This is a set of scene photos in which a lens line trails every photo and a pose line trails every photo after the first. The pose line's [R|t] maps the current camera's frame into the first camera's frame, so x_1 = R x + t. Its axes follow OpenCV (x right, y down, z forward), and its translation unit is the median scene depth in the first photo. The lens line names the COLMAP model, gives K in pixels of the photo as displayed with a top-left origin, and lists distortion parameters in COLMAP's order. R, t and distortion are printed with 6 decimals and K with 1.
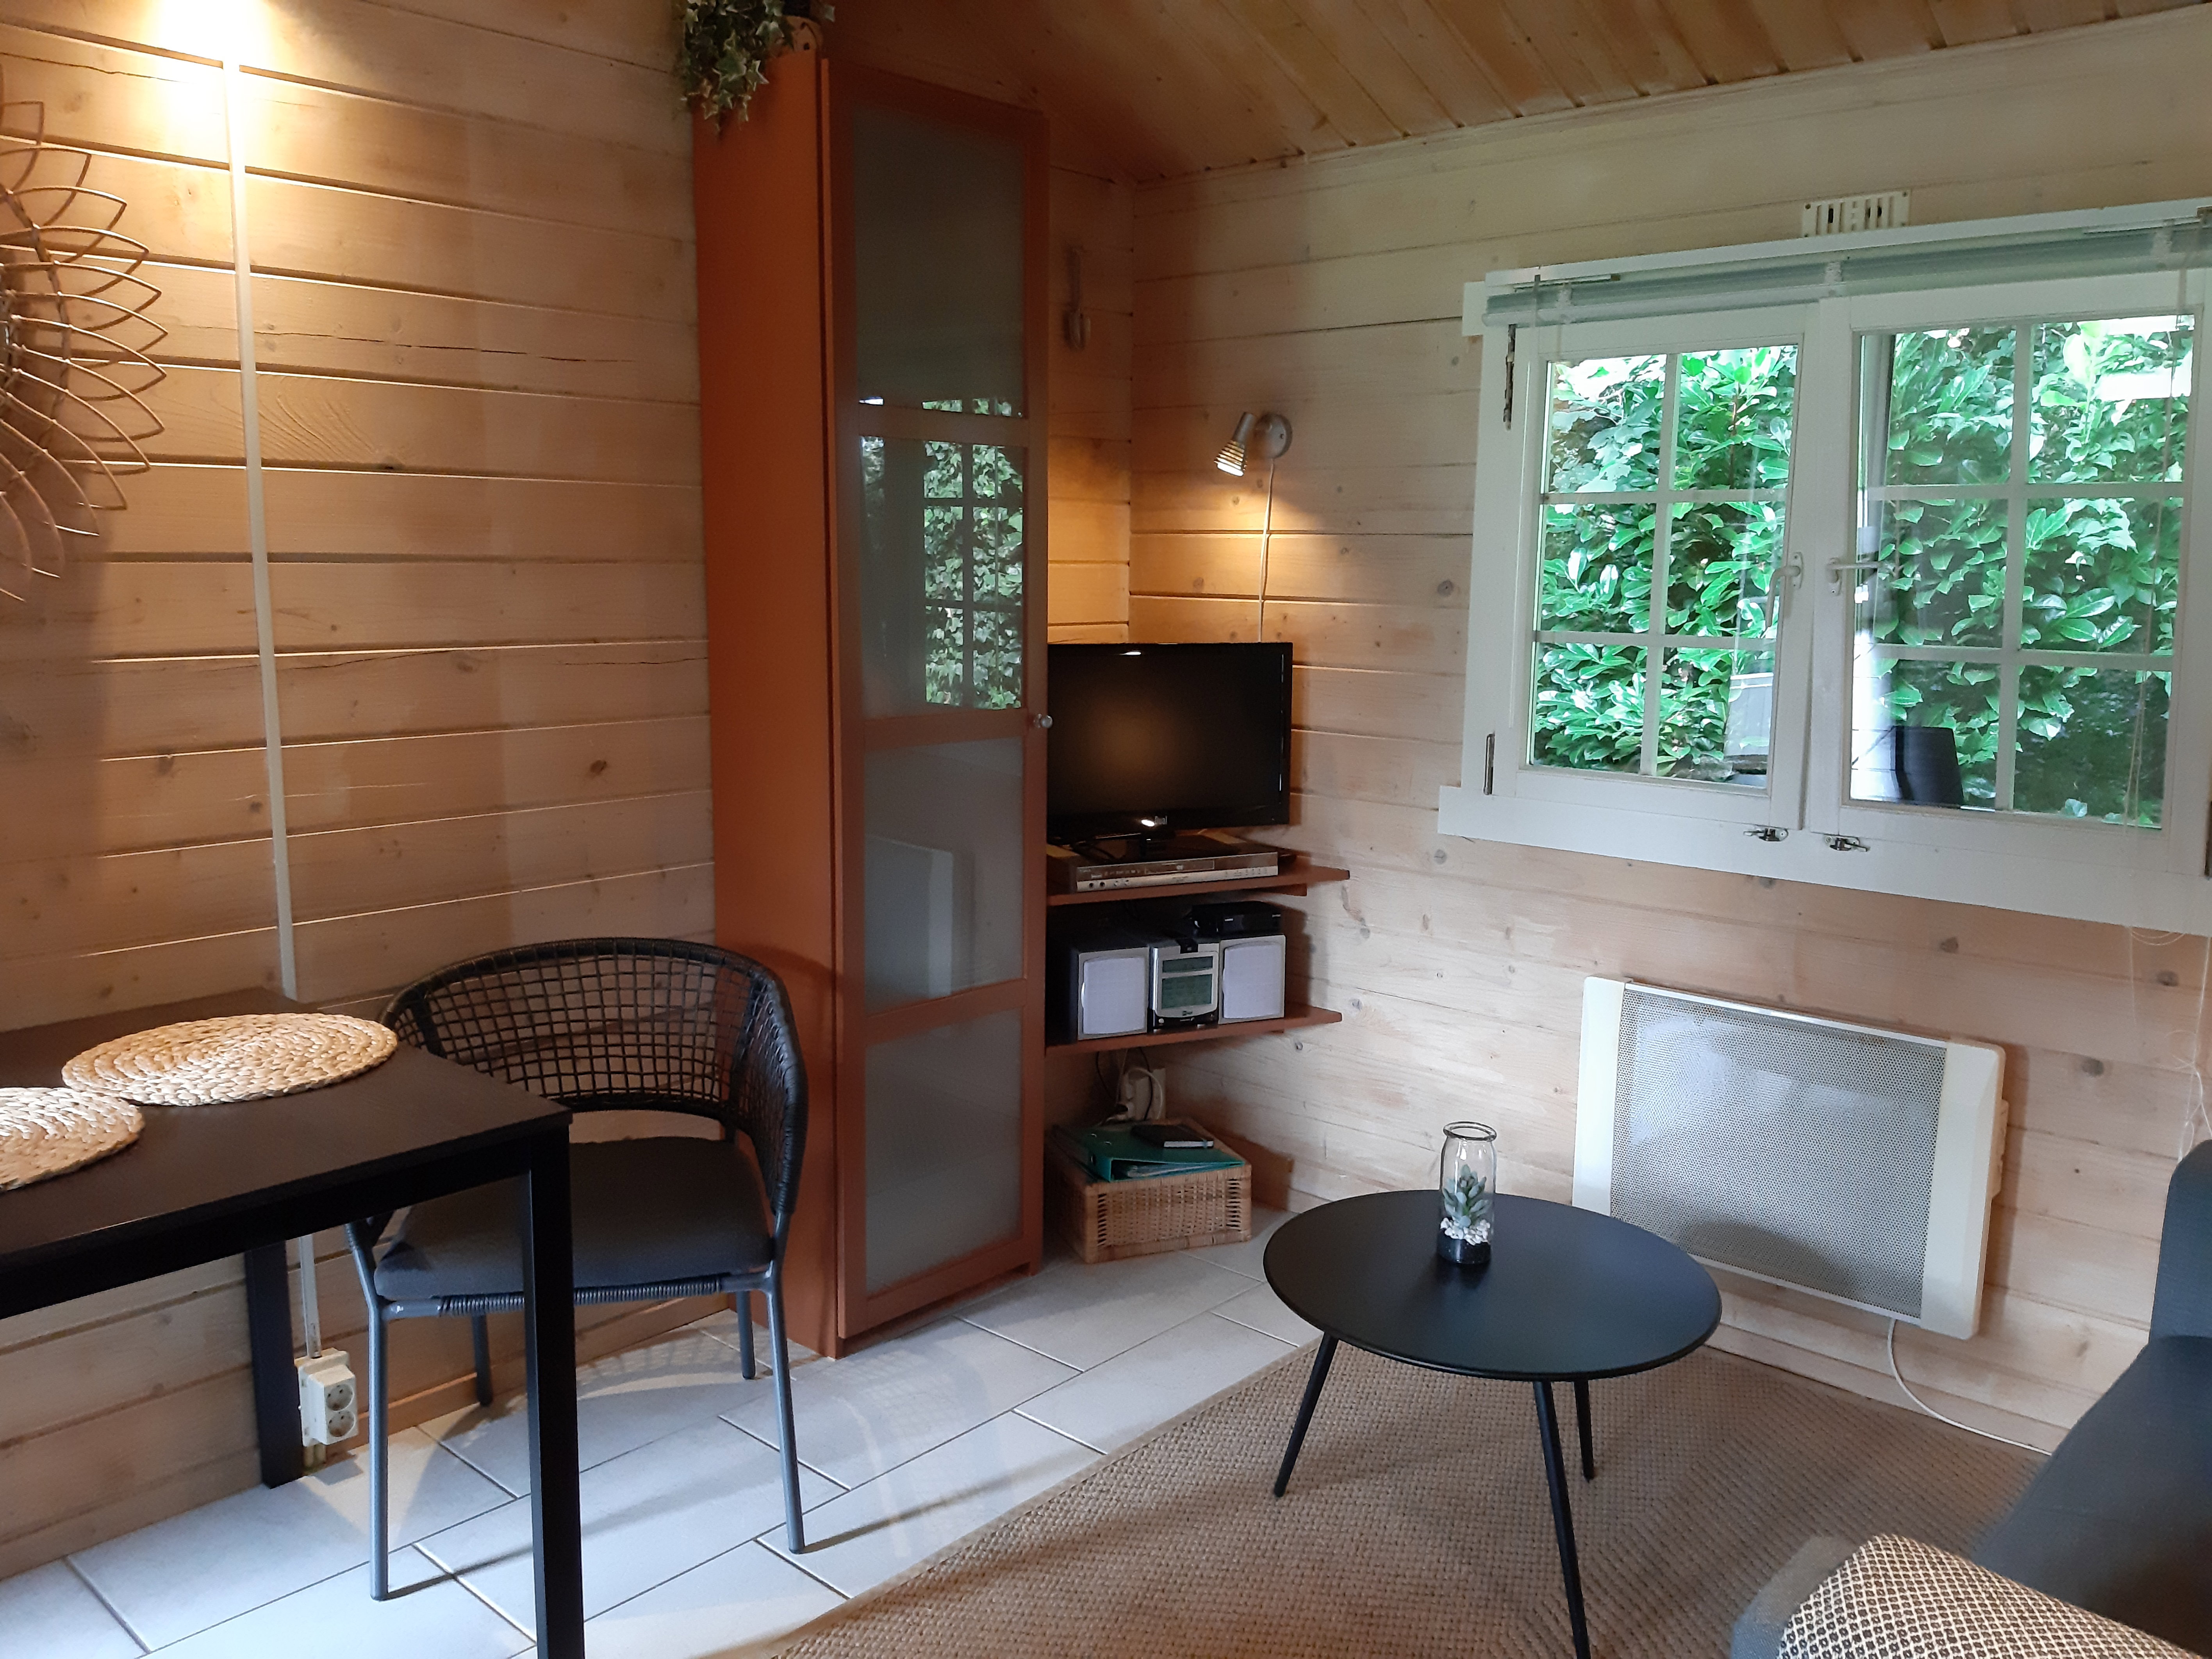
lens RADIAL K [[1739.4, 0, 1106.0], [0, 1739.4, 829.5], [0, 0, 1]] dist [0.080643, -0.148057]
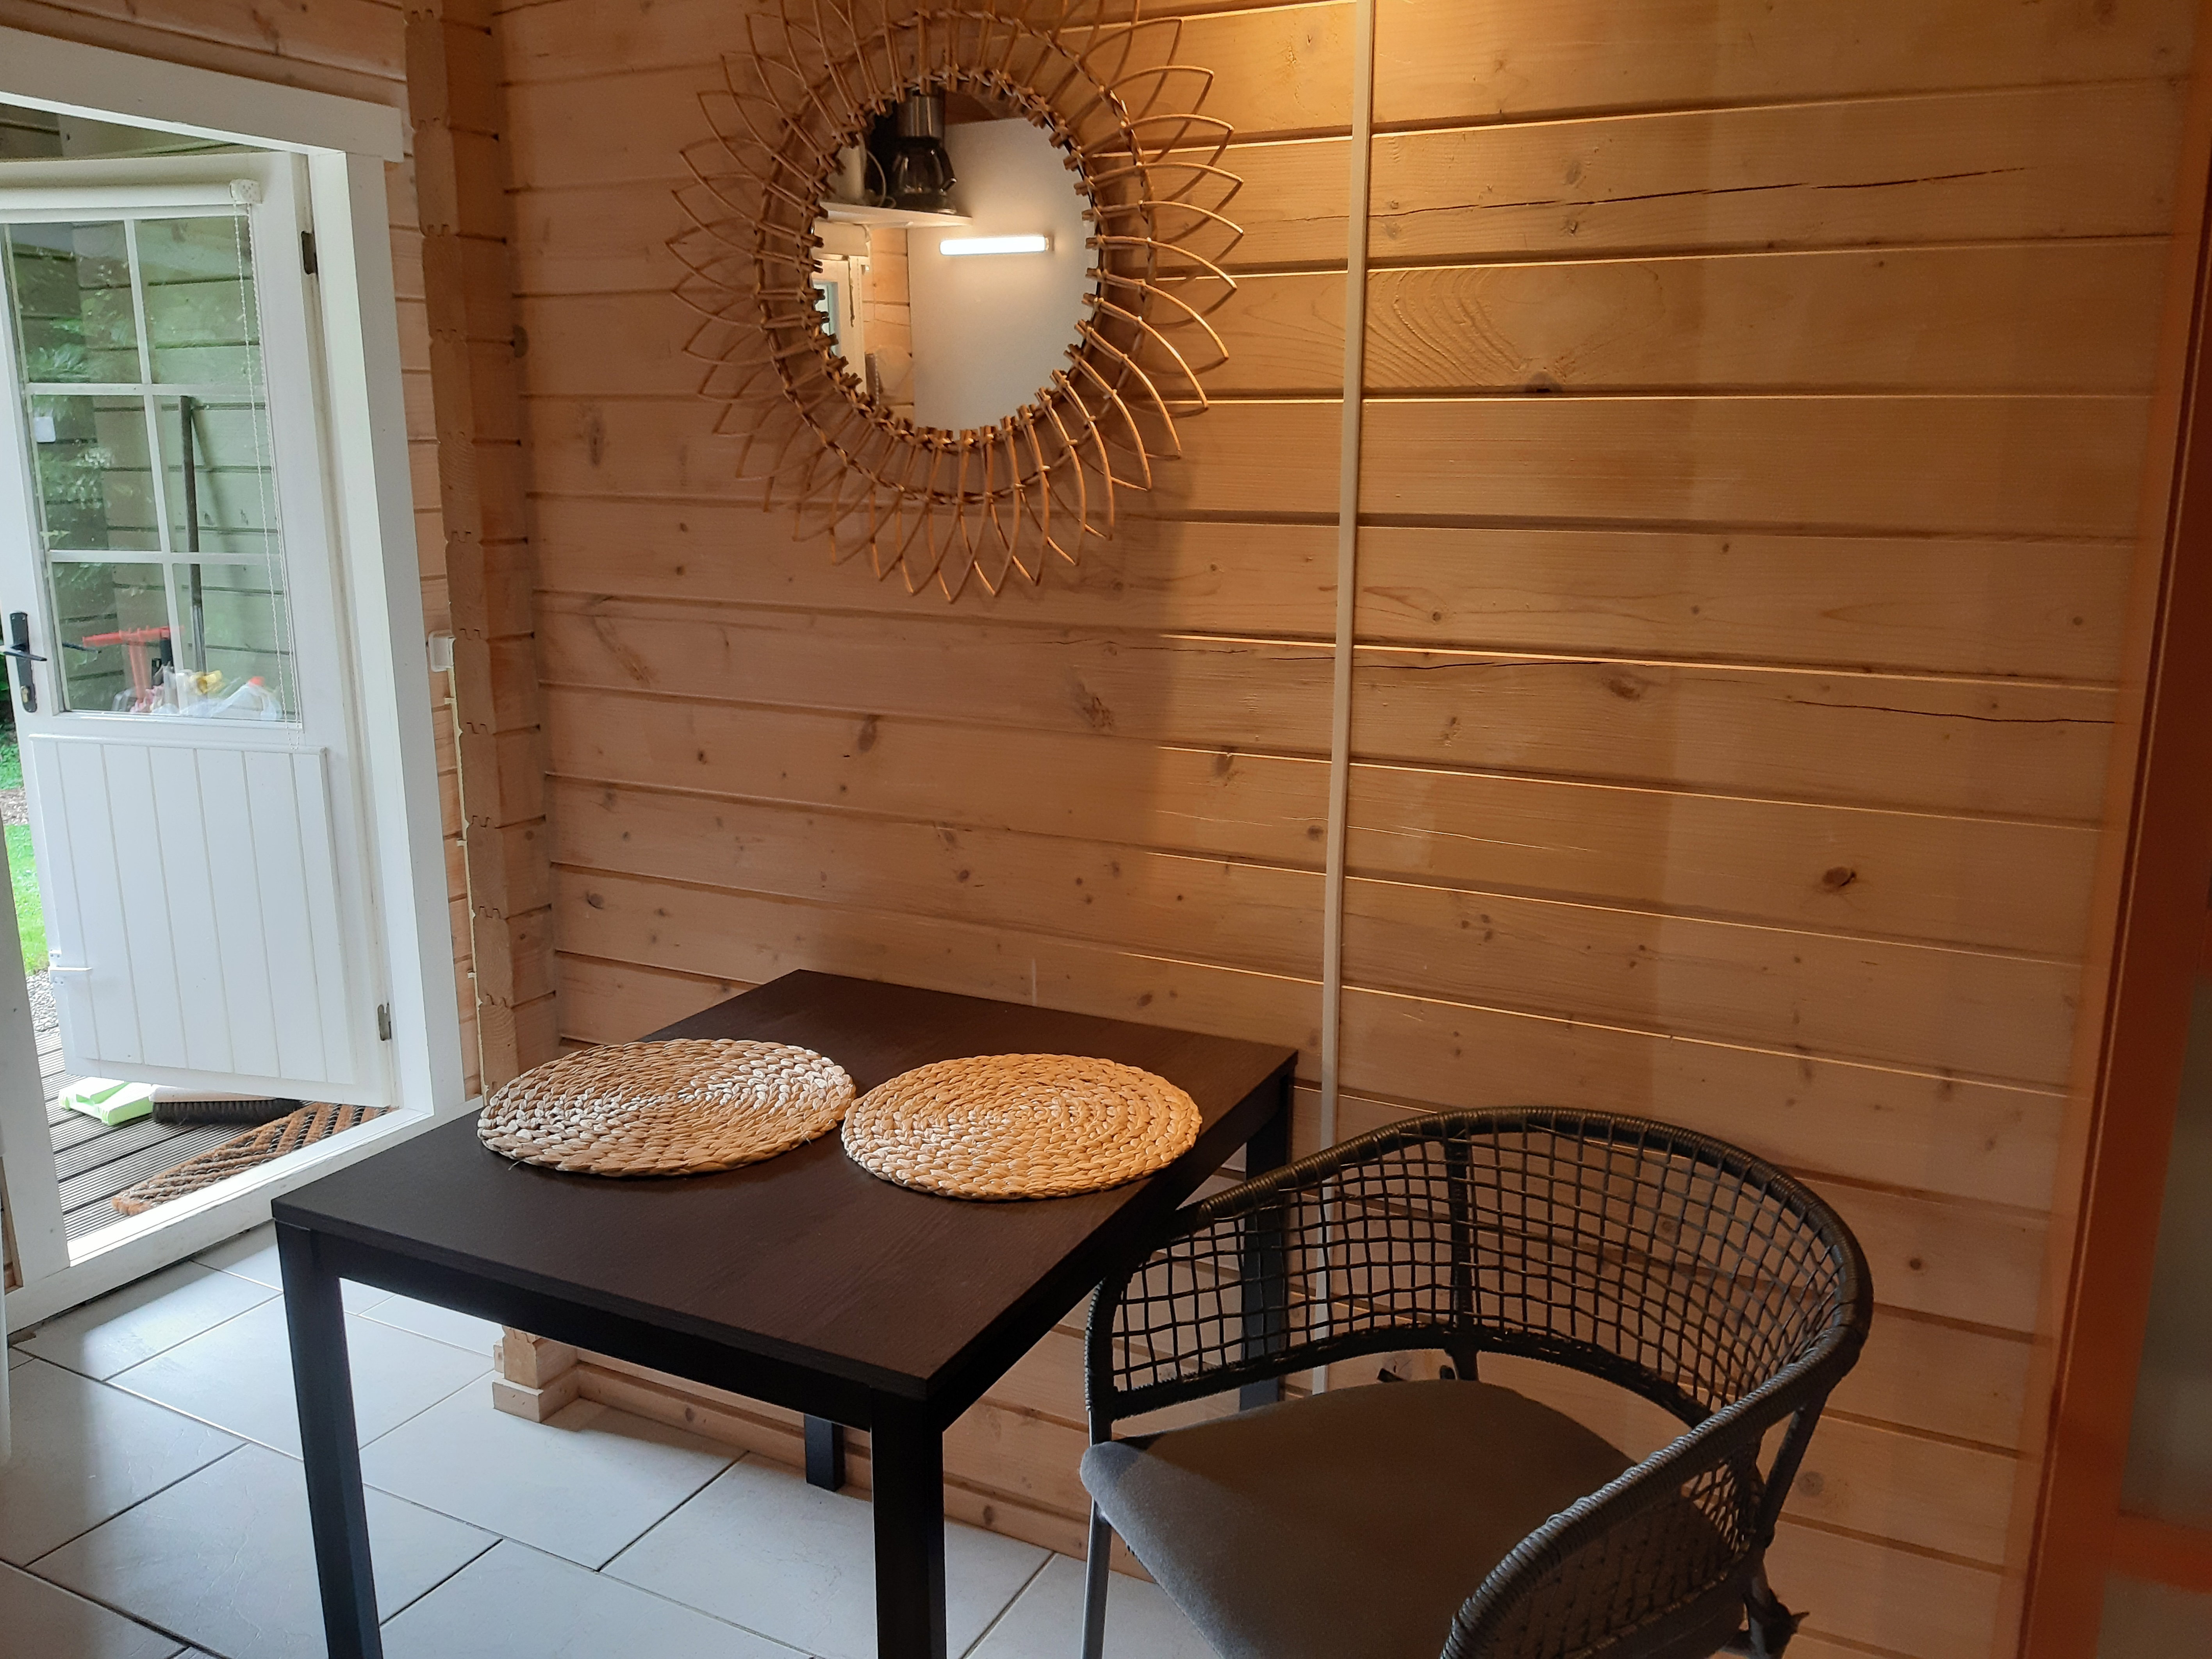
lens RADIAL K [[1739.4, 0, 1106.0], [0, 1739.4, 829.5], [0, 0, 1]] dist [0.080643, -0.148057]
pose [[0.264918, 0.200332, -0.943231, 0.223993], [-0.154054, 0.974410, 0.163686, -0.122495], [0.951886, 0.101945, 0.289000, 0.646497]]
